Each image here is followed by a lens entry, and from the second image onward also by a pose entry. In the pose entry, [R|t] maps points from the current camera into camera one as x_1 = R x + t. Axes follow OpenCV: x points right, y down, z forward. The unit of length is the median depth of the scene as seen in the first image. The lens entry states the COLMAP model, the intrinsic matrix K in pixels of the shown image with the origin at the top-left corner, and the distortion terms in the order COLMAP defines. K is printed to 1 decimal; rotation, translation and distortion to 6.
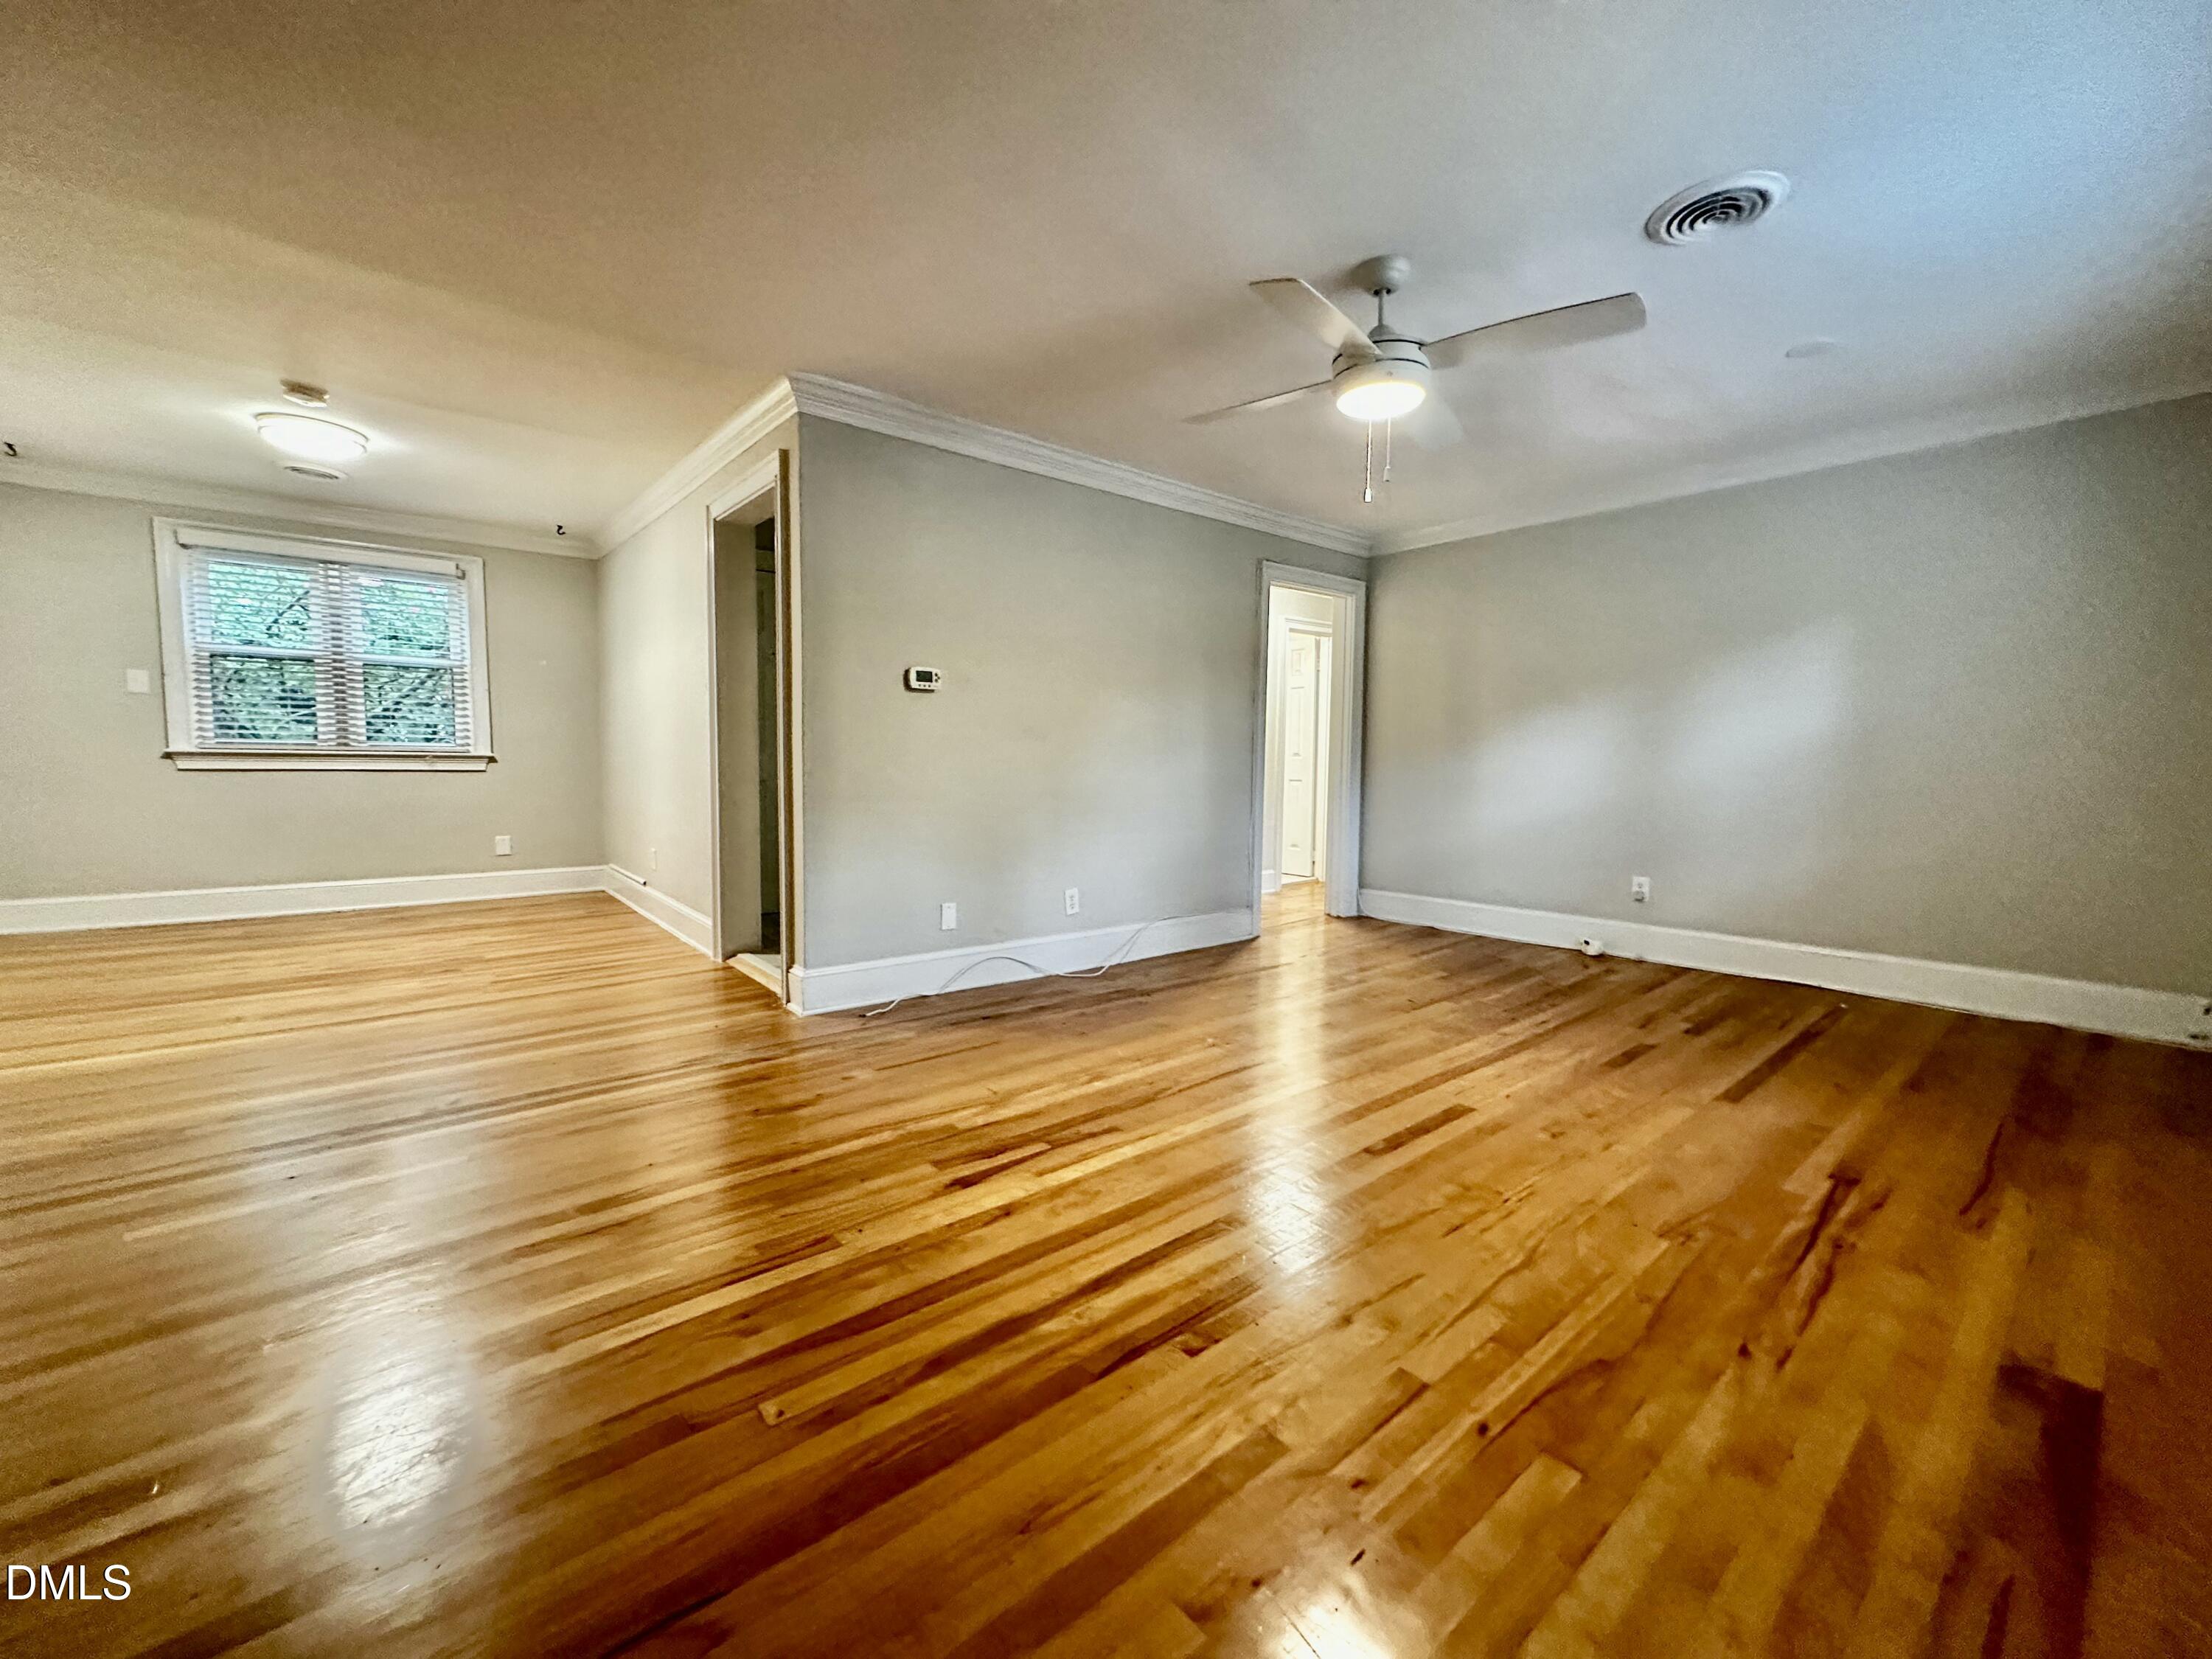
lens RADIAL K [[886.2, 0, 1106.0], [0, 886.2, 829.5], [0, 0, 1]] dist [0.001709, 0.000023]
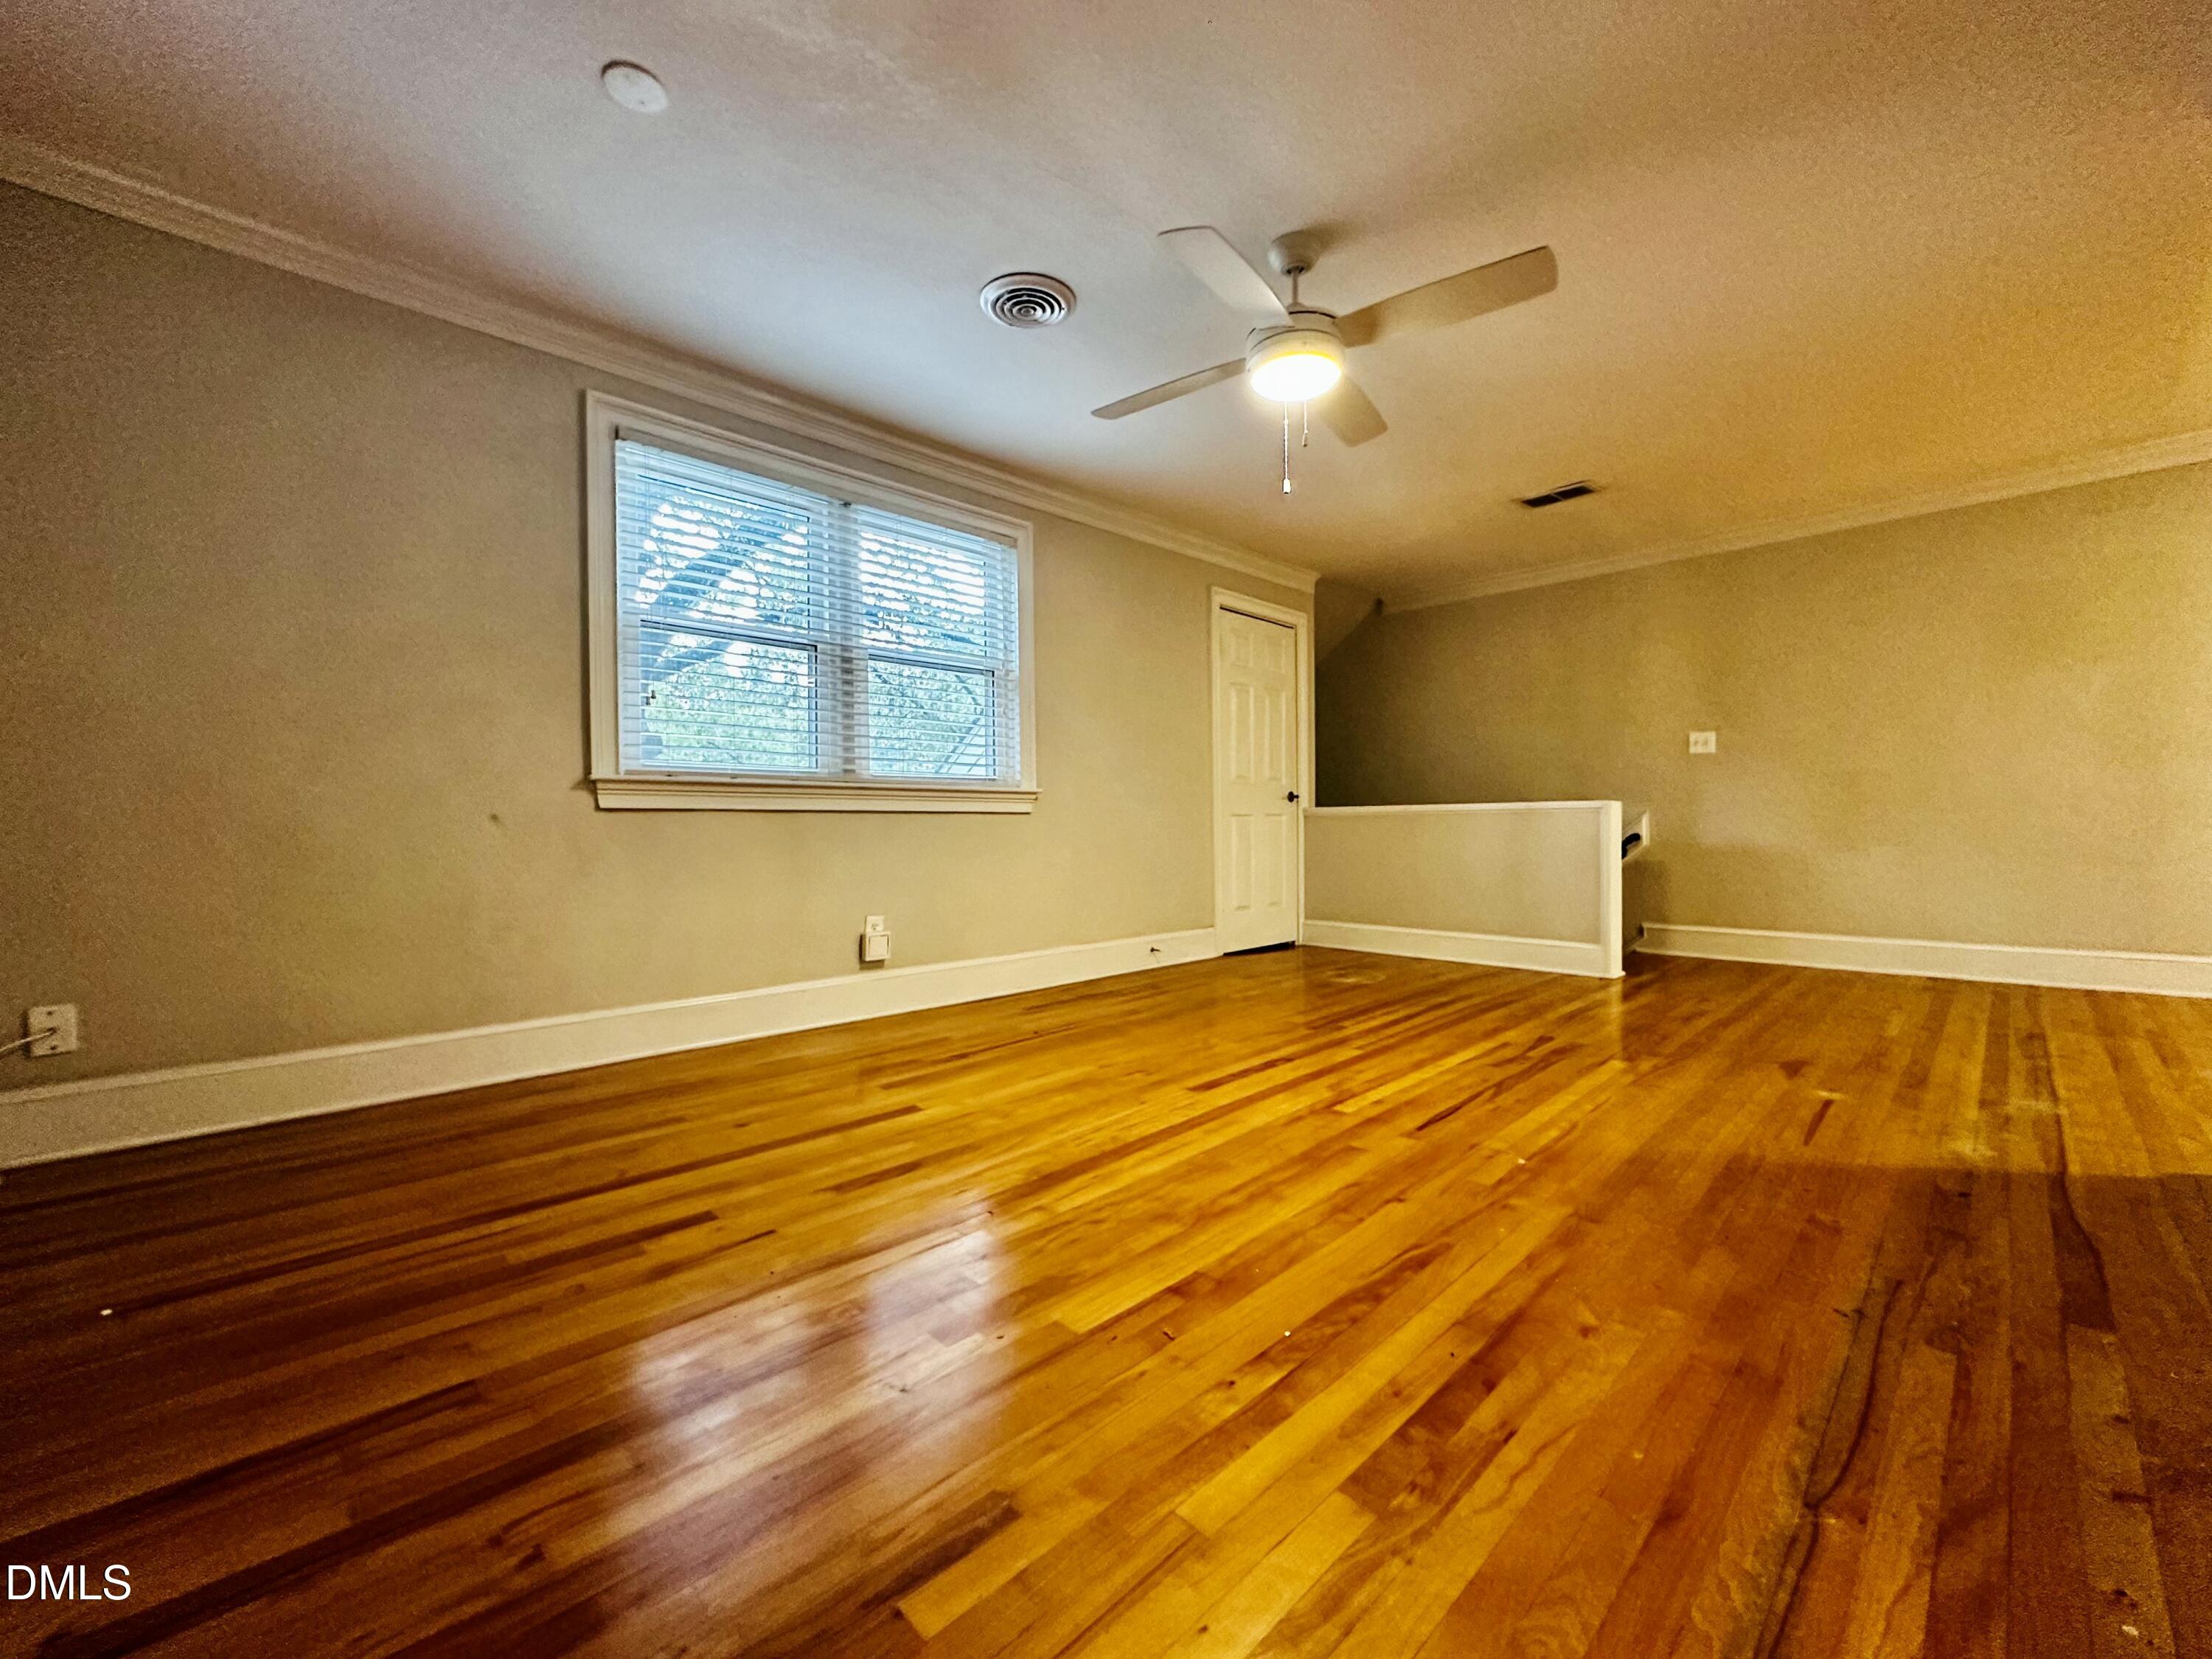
lens RADIAL K [[886.3, 0, 1106.0], [0, 886.3, 829.5], [0, 0, 1]] dist [-0.000704, 0.000074]
pose [[-0.996741, 0.000466, -0.080661, 0.591461], [-0.006835, 0.995899, 0.090213, -0.079054], [0.080372, 0.090471, -0.992651, 1.982924]]
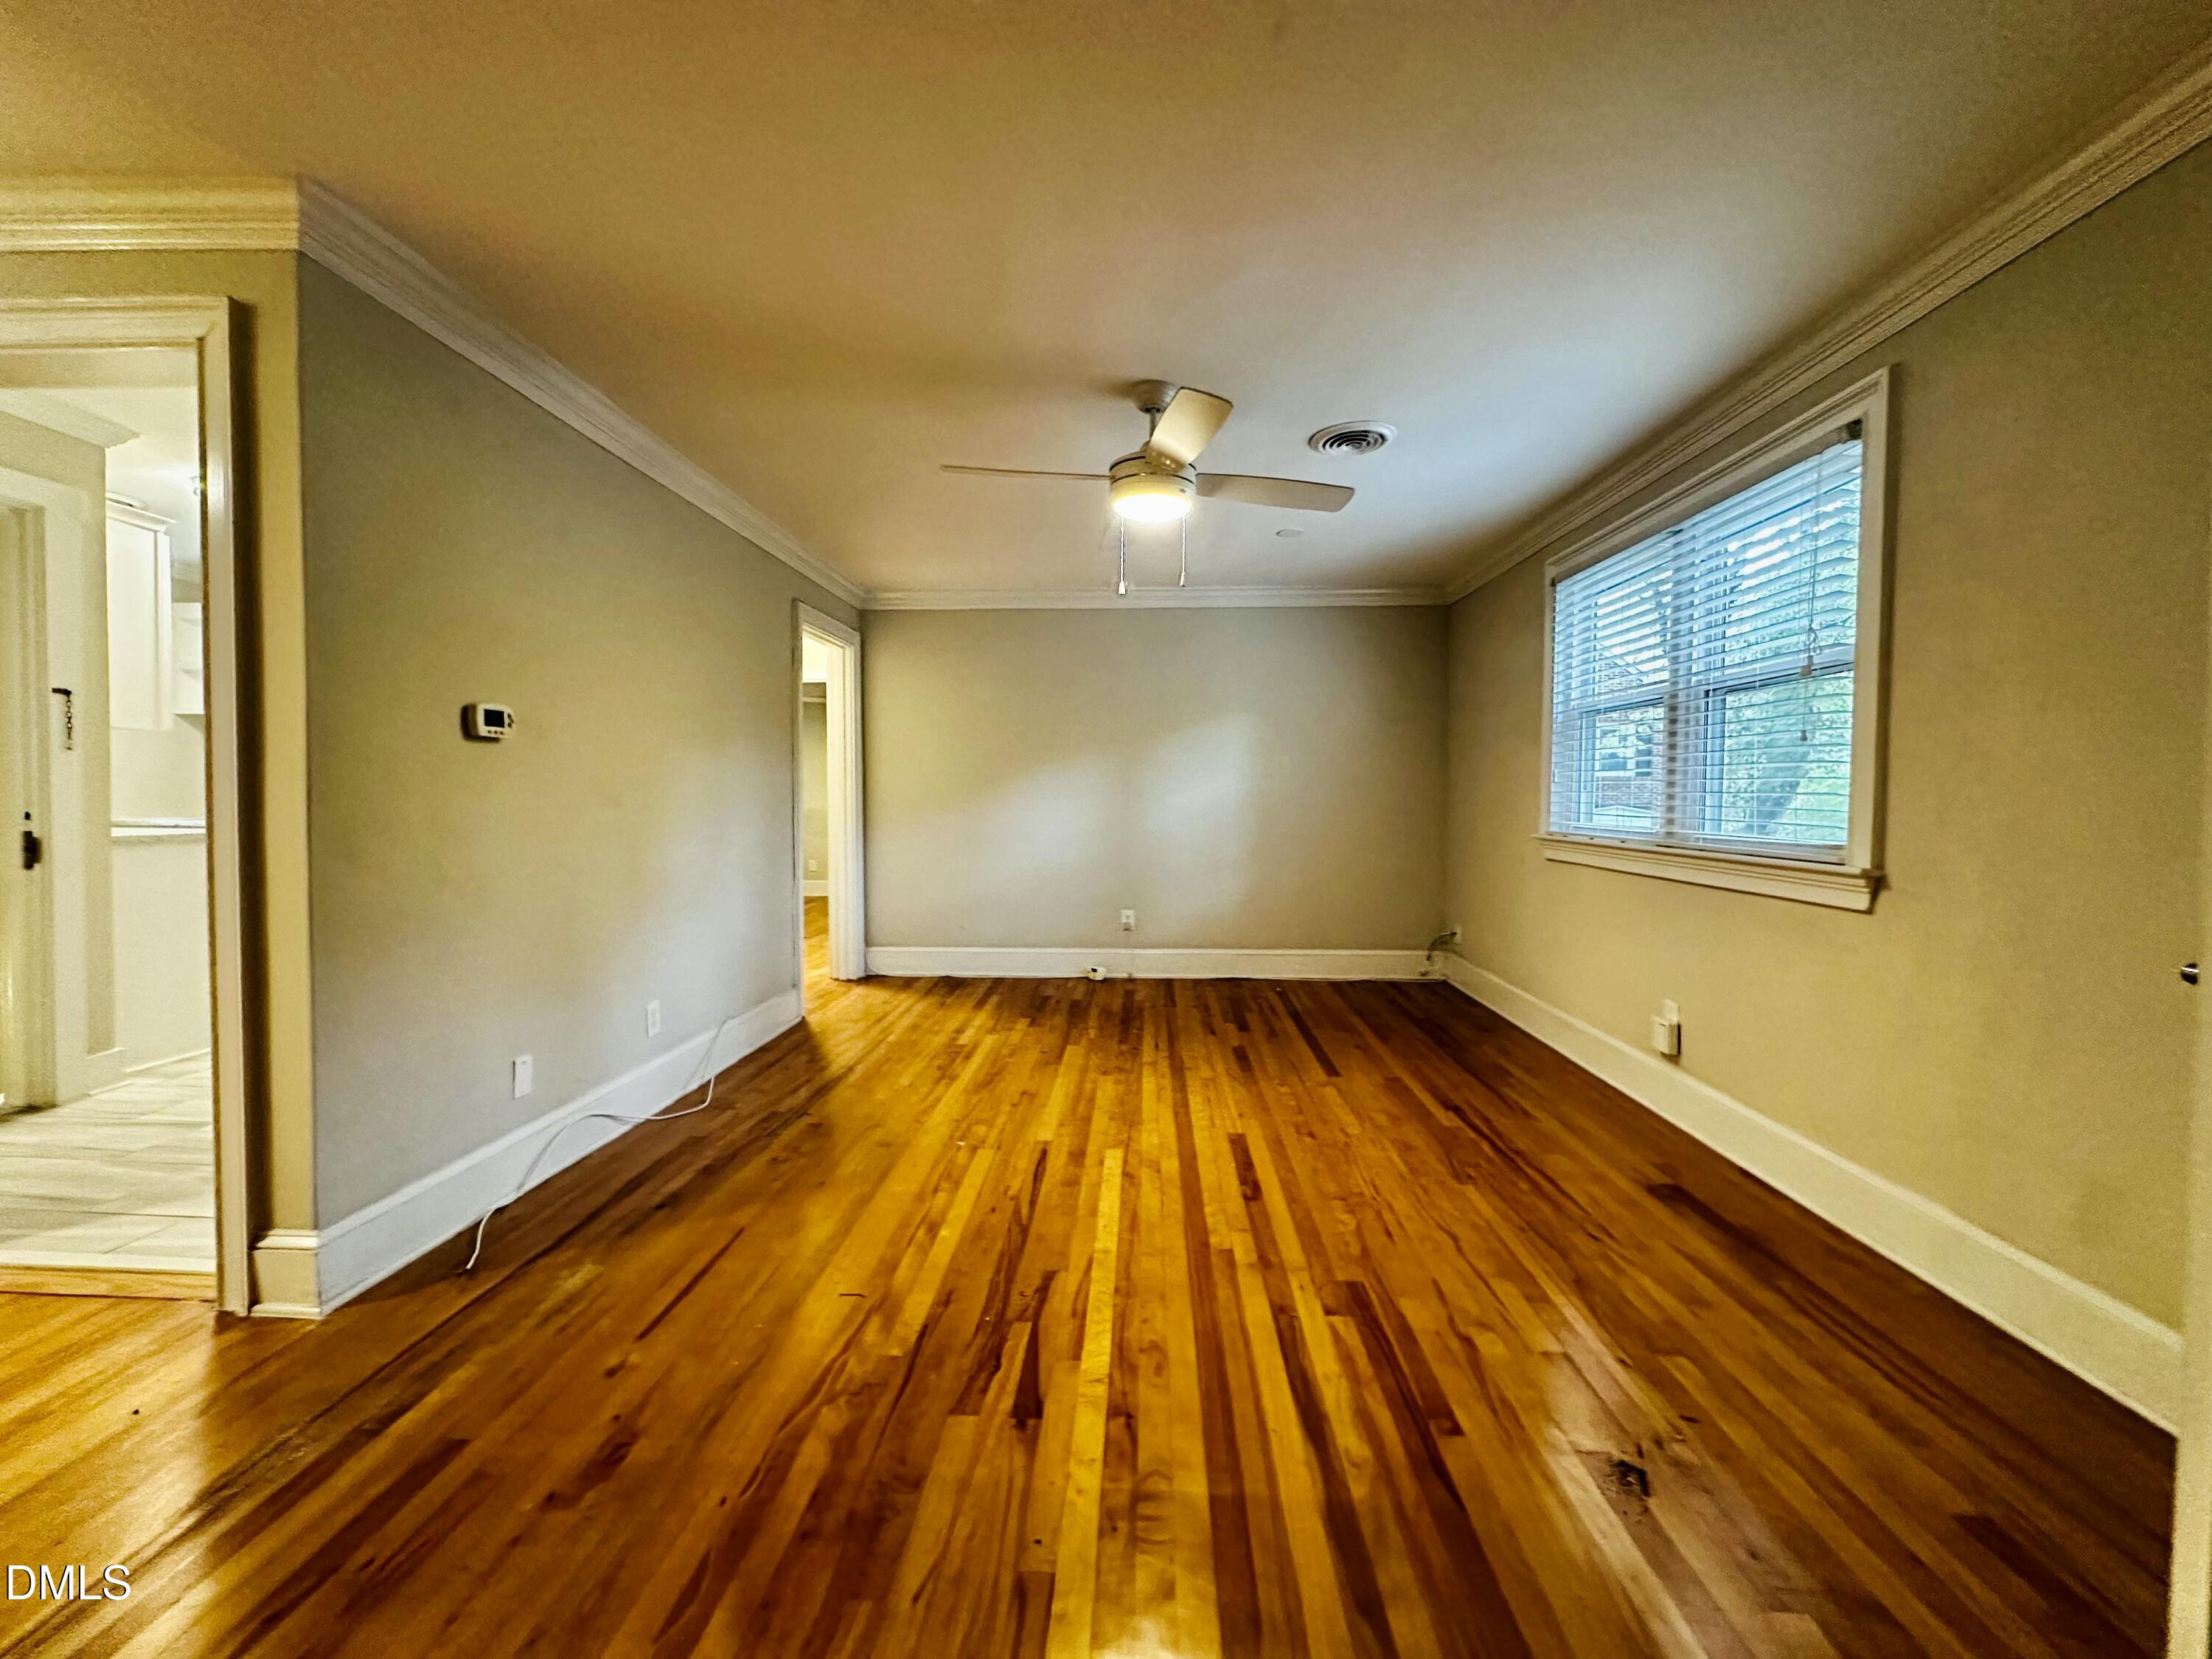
lens RADIAL K [[886.3, 0, 1106.0], [0, 886.3, 829.5], [0, 0, 1]] dist [-0.000704, 0.000074]
pose [[0.674985, -0.032574, 0.737112, -0.544868], [0.059744, 0.998157, -0.010598, -0.080286], [-0.735409, 0.051192, 0.675687, 0.325051]]
